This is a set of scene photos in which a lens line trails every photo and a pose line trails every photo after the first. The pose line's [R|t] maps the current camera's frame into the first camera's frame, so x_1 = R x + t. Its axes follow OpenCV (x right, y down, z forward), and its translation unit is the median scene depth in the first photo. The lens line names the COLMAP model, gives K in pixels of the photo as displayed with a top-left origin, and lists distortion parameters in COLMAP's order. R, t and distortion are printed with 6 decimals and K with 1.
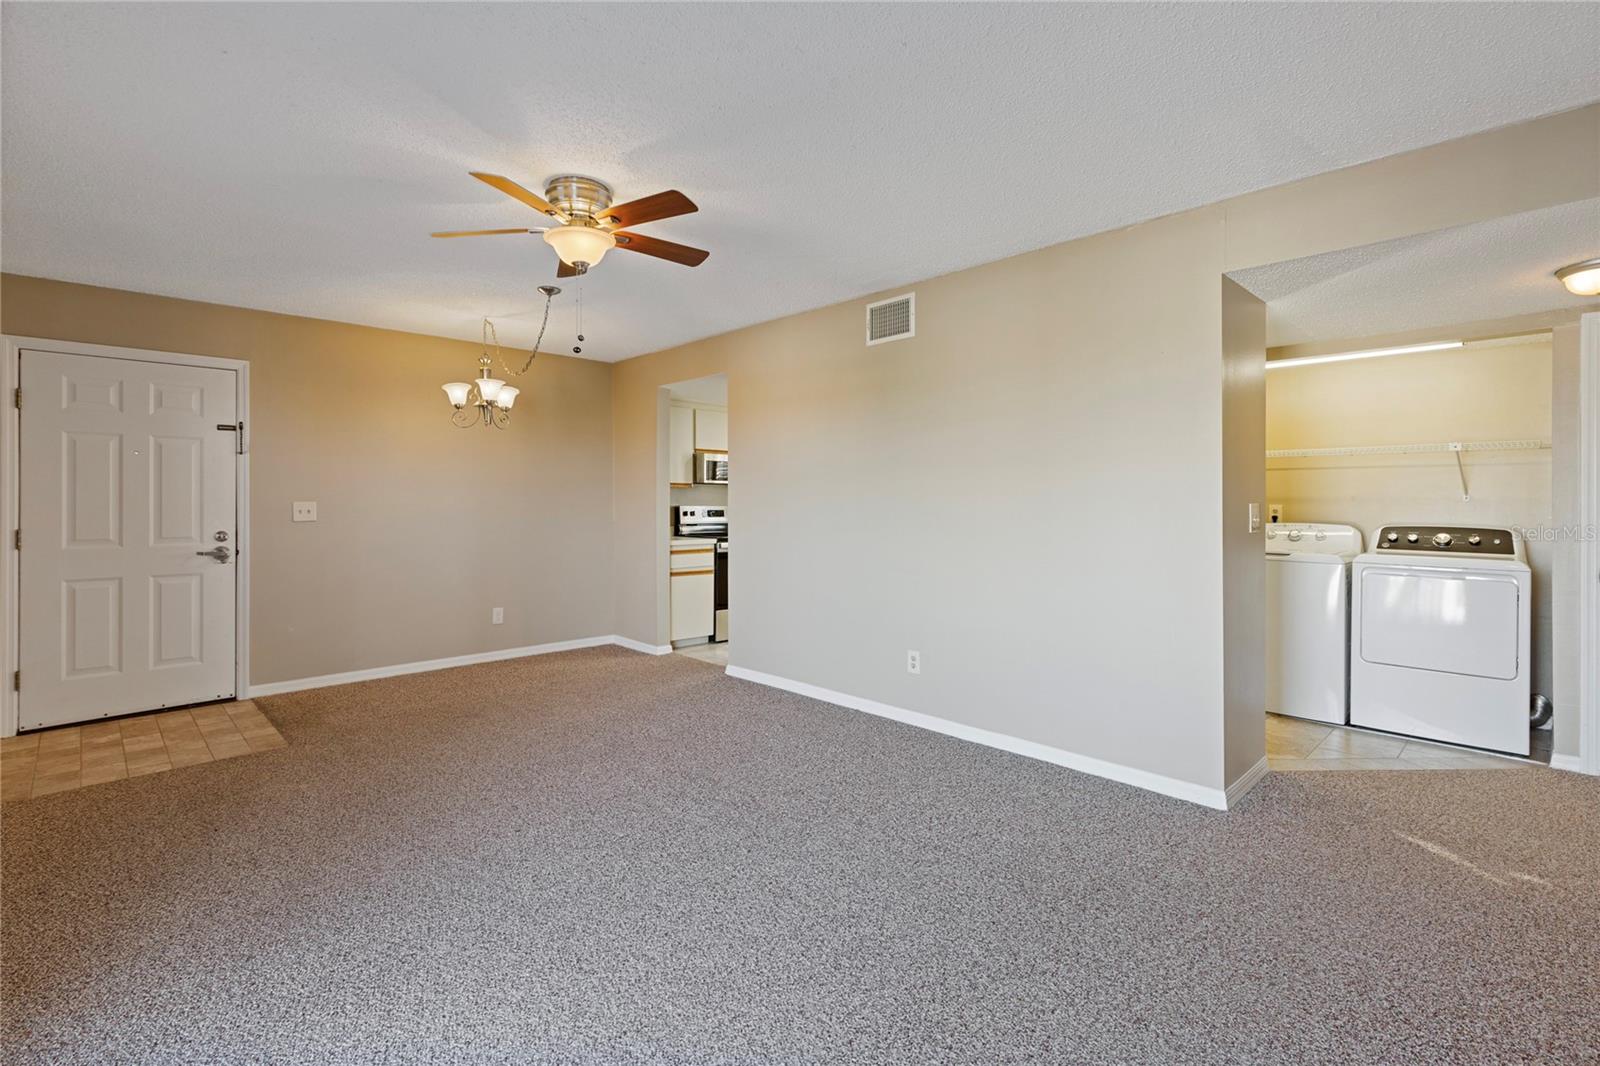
lens RADIAL K [[742.4, 0, 774.2], [0, 742.4, 504.4], [0, 0, 1]] dist [0.000295, 0.000090]
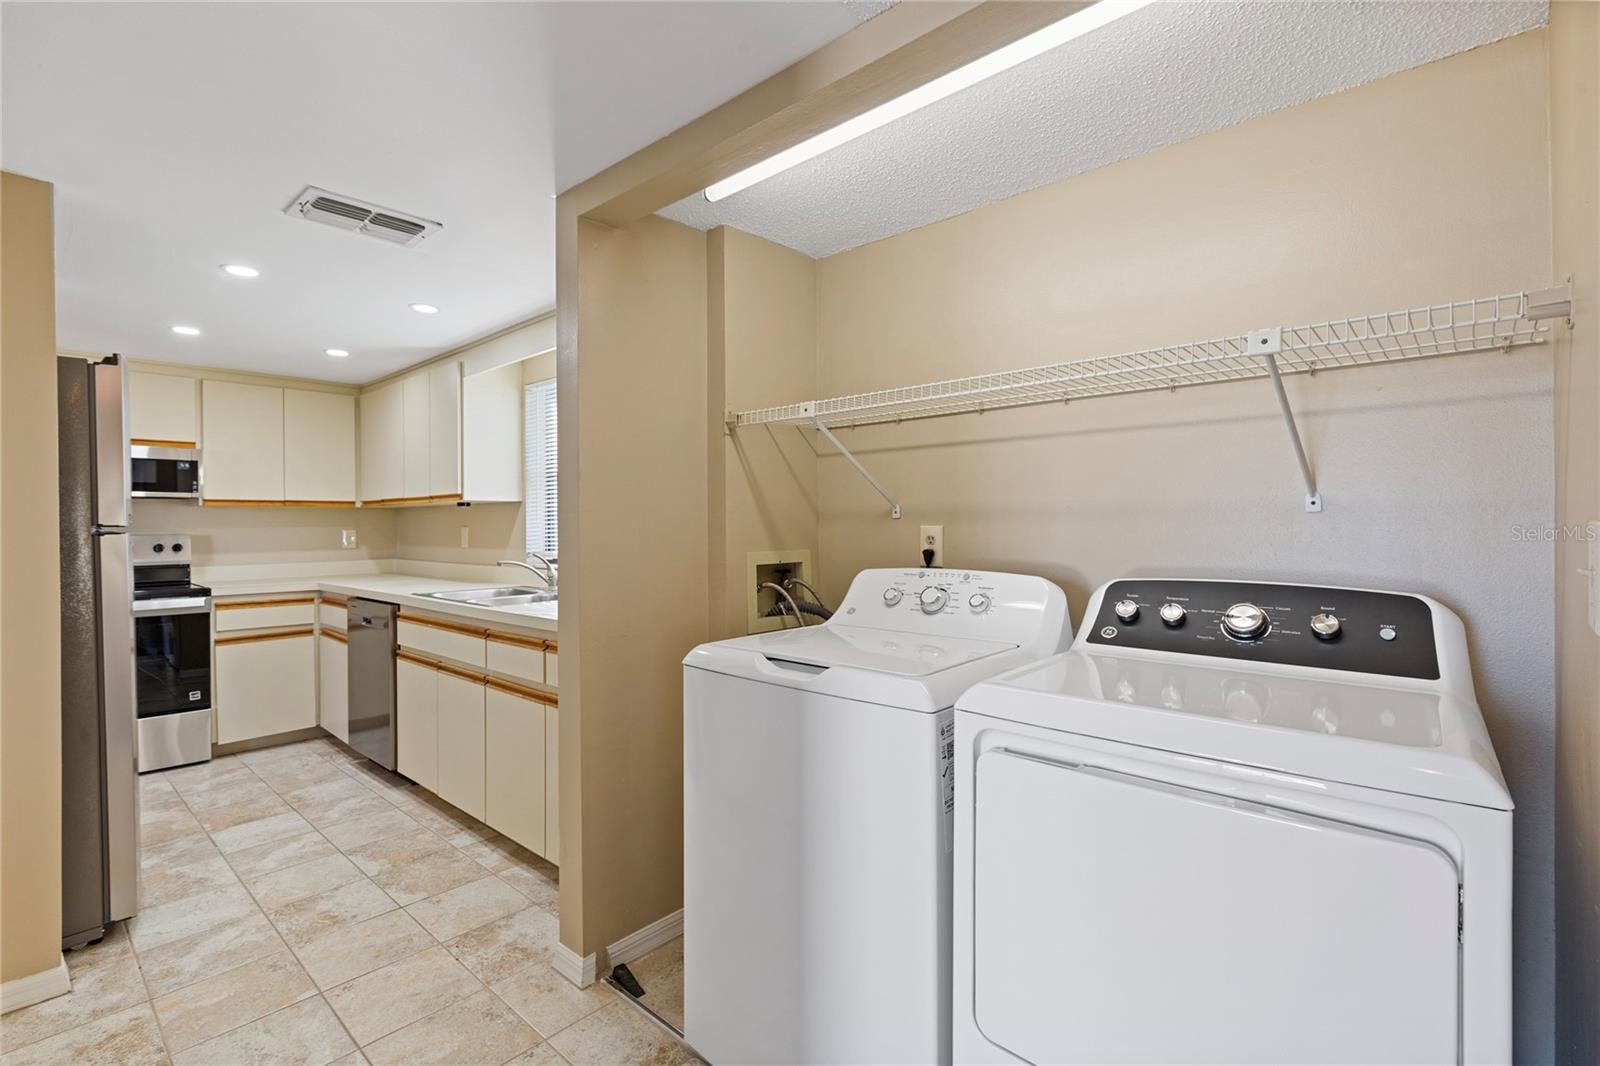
lens RADIAL K [[737.6, 0, 802.3], [0, 737.6, 526.5], [0, 0, 1]] dist [0.002209, 0.000039]
pose [[0.995686, -0.010112, 0.092233, 0.656440], [0.010314, 0.999945, -0.001718, 0.001479], [-0.092211, 0.002662, 0.995736, 0.668510]]
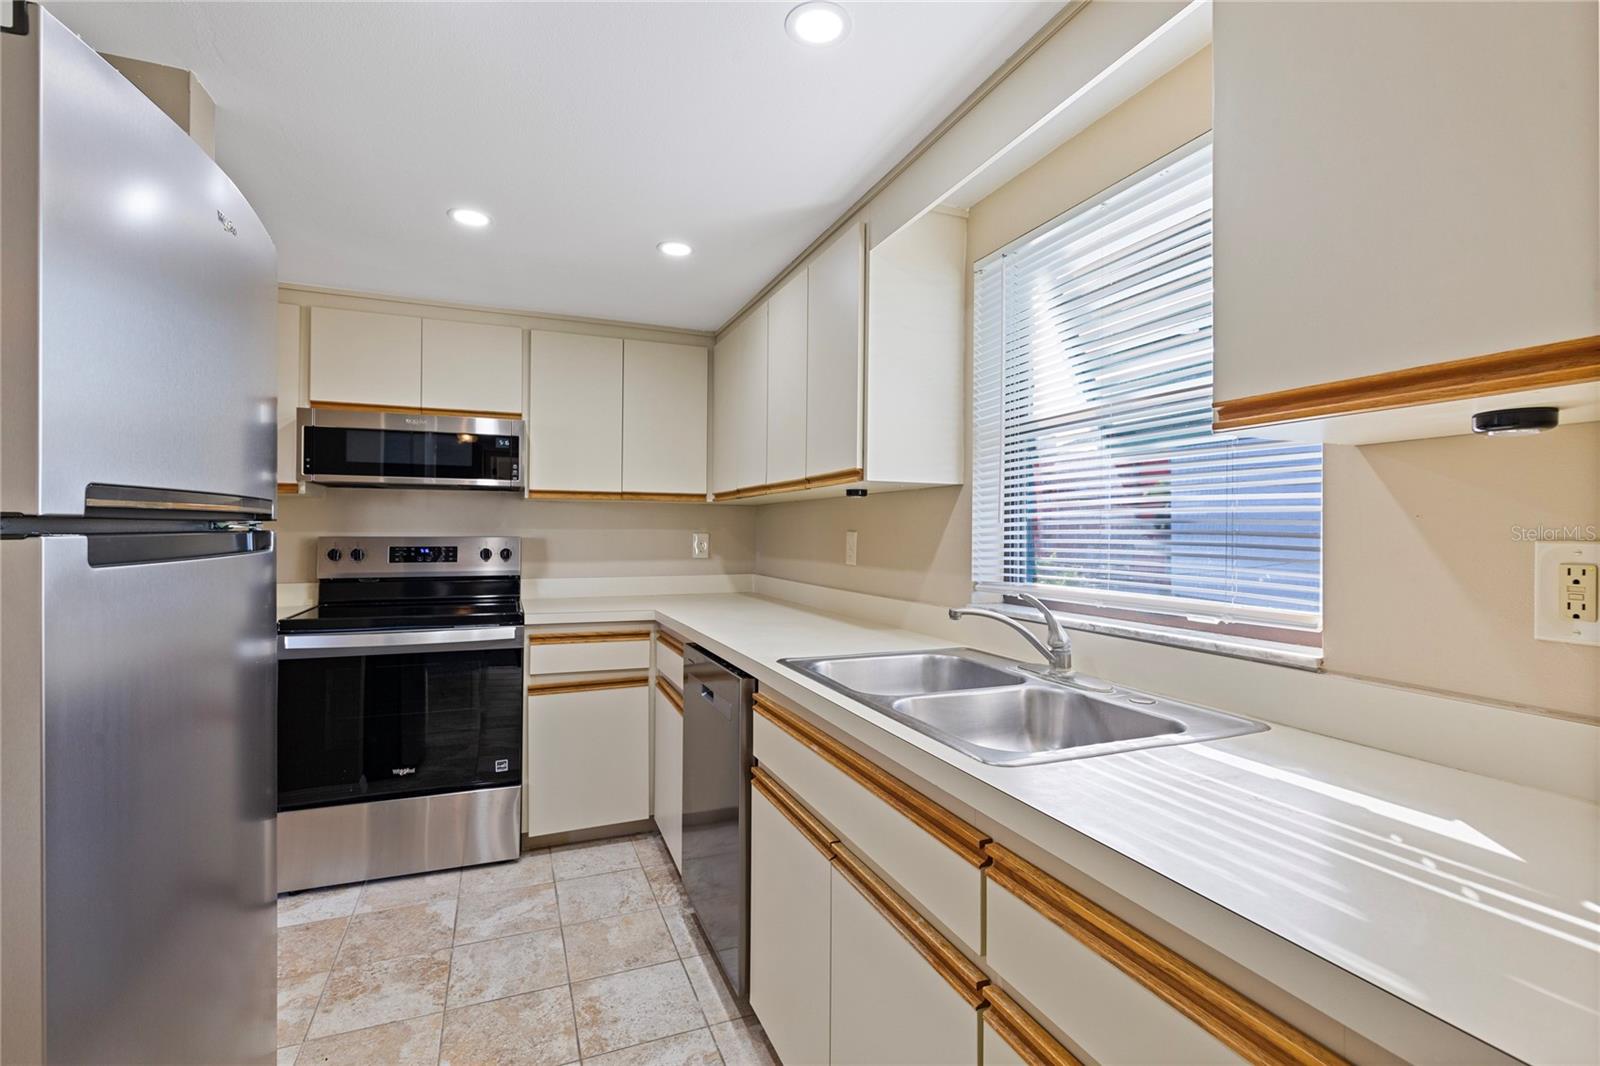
lens RADIAL K [[728.0, 0, 800.0], [0, 728.0, 533.0], [0, 0, 1]] dist [0.000629, -0.000020]
pose [[0.938194, 0.003611, -0.346092, 0.453272], [-0.005518, 0.999975, -0.004525, -0.000163], [0.346066, 0.006155, 0.938190, 1.142068]]
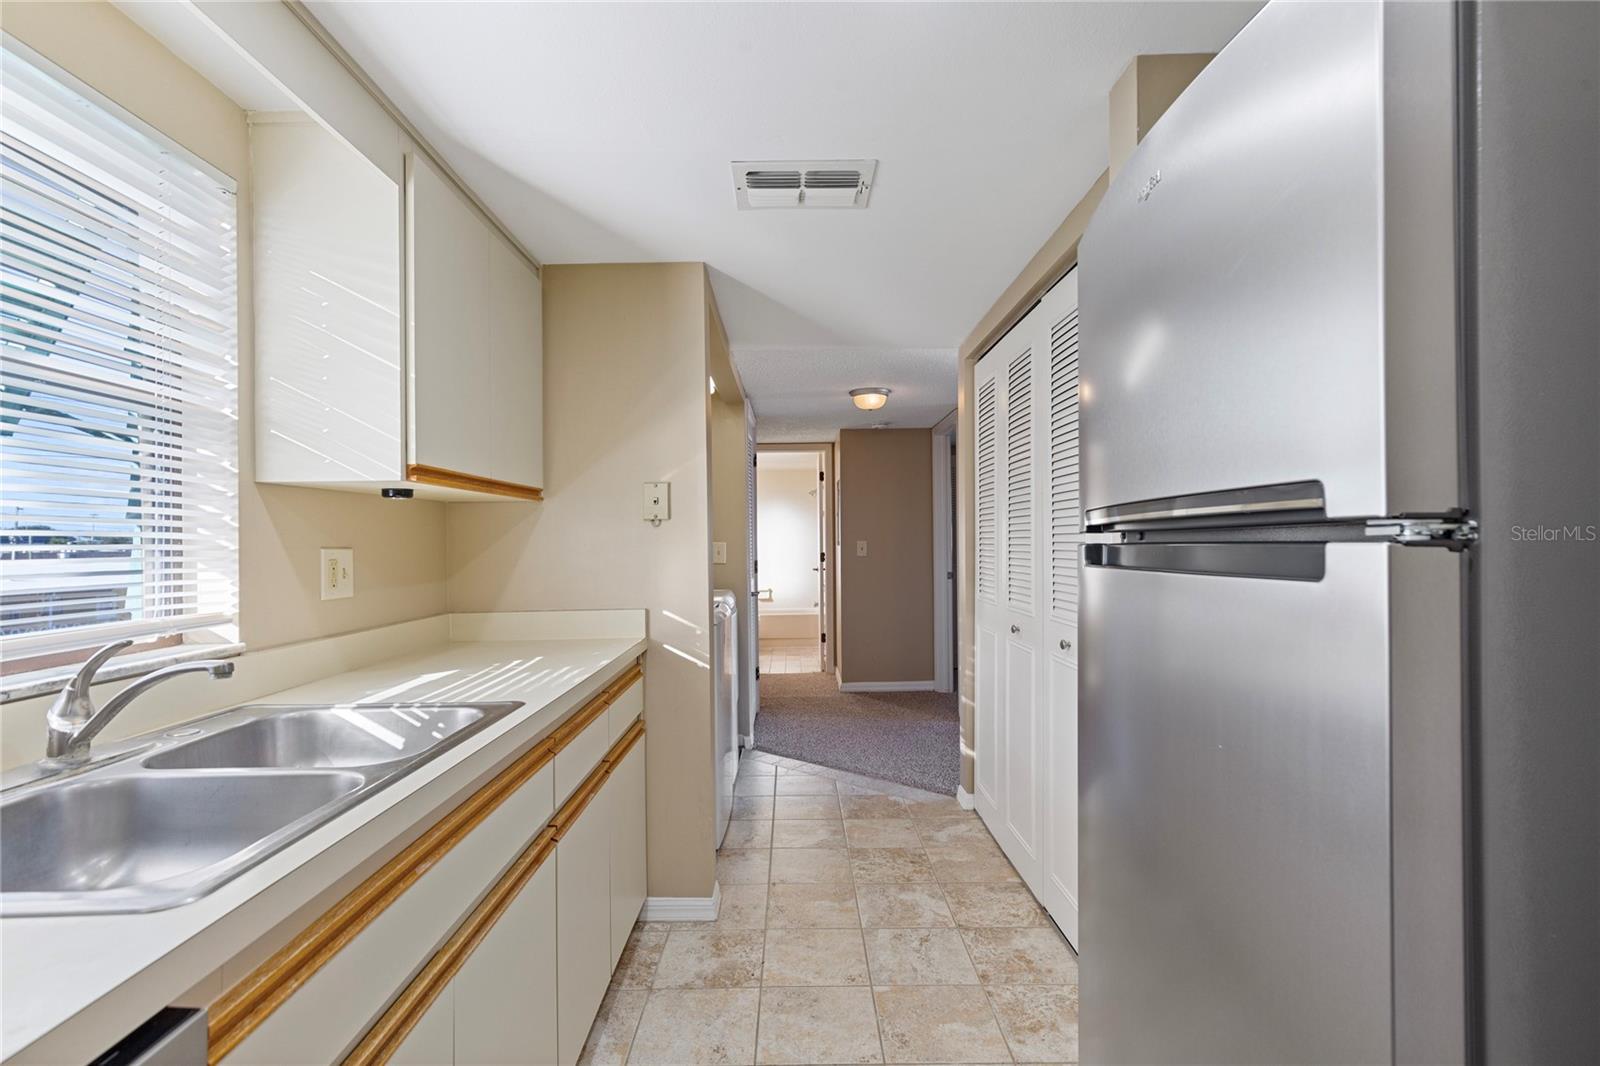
lens RADIAL K [[761.0, 0, 815.3], [0, 761.0, 512.1], [0, 0, 1]] dist [0.014076, 0.000305]
pose [[-0.759141, 0.026328, 0.650394, 0.086986], [0.011109, 0.999560, -0.027497, -0.005396], [-0.650831, -0.013649, -0.759100, 1.571125]]
